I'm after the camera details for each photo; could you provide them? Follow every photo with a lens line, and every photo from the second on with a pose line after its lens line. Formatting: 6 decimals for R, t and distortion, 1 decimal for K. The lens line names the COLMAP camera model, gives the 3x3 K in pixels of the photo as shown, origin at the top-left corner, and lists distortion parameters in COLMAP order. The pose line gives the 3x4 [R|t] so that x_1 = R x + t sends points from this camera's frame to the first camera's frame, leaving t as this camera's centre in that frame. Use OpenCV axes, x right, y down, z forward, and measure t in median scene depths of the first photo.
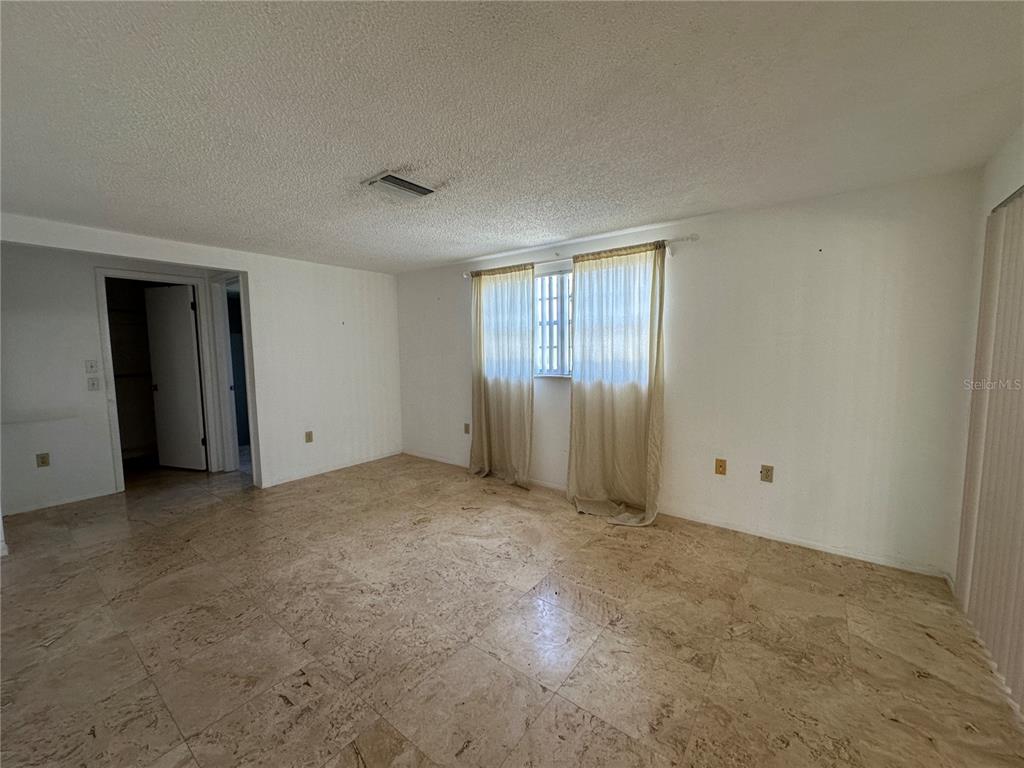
lens RADIAL K [[408.4, 0, 512.0], [0, 408.4, 384.0], [0, 0, 1]] dist [-0.002597, -0.000073]
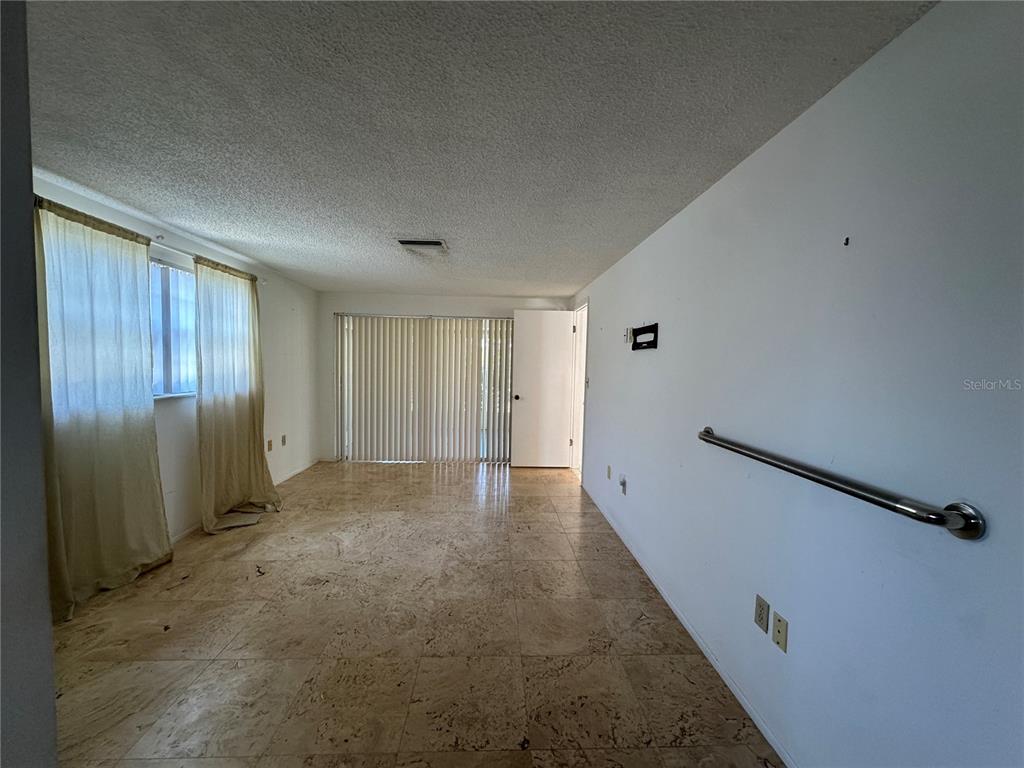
lens RADIAL K [[408.4, 0, 512.0], [0, 408.4, 384.0], [0, 0, 1]] dist [-0.002597, -0.000073]
pose [[-0.644885, -0.042447, 0.763100, -1.092989], [0.048965, 0.994111, 0.096677, -0.105692], [-0.762709, 0.099710, -0.639009, 1.225013]]
